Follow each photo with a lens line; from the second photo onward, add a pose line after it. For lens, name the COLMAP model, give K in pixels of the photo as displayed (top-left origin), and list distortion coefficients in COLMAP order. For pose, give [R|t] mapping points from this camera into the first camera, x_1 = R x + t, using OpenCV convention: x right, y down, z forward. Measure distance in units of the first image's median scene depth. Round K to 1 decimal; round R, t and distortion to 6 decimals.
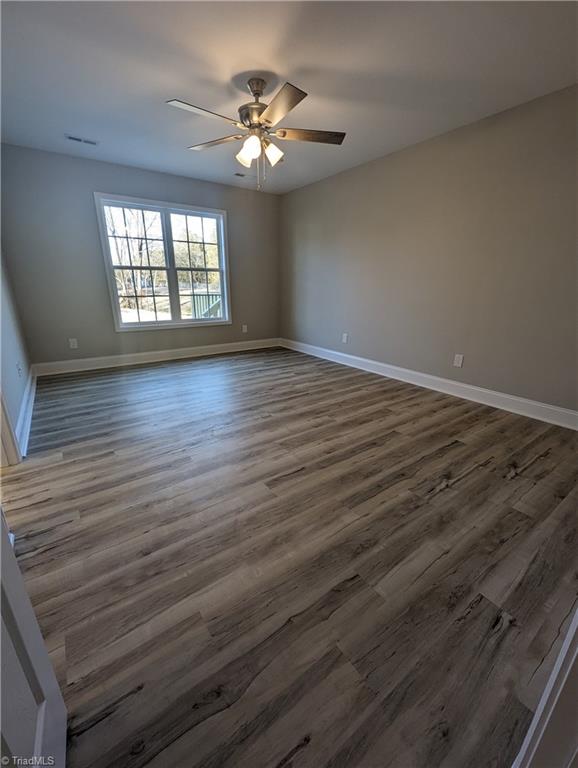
lens RADIAL K [[318.2, 0, 286.4], [0, 318.2, 389.2], [0, 0, 1]] dist [0.003582, -0.003282]
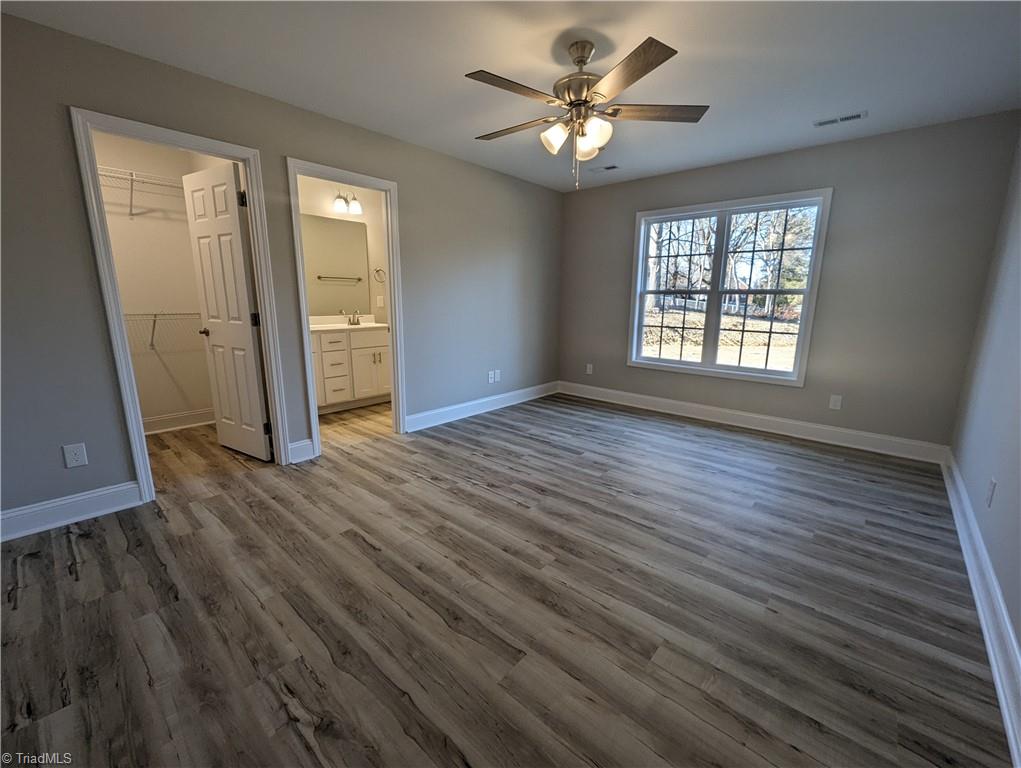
lens RADIAL K [[423.0, 0, 515.2], [0, 423.0, 383.6], [0, 0, 1]] dist [0.003582, -0.003282]
pose [[0.227381, 0.189841, -0.955122, 0.929732], [-0.315864, 0.942163, 0.112068, -0.316746], [0.921156, 0.276207, 0.274194, 0.820602]]
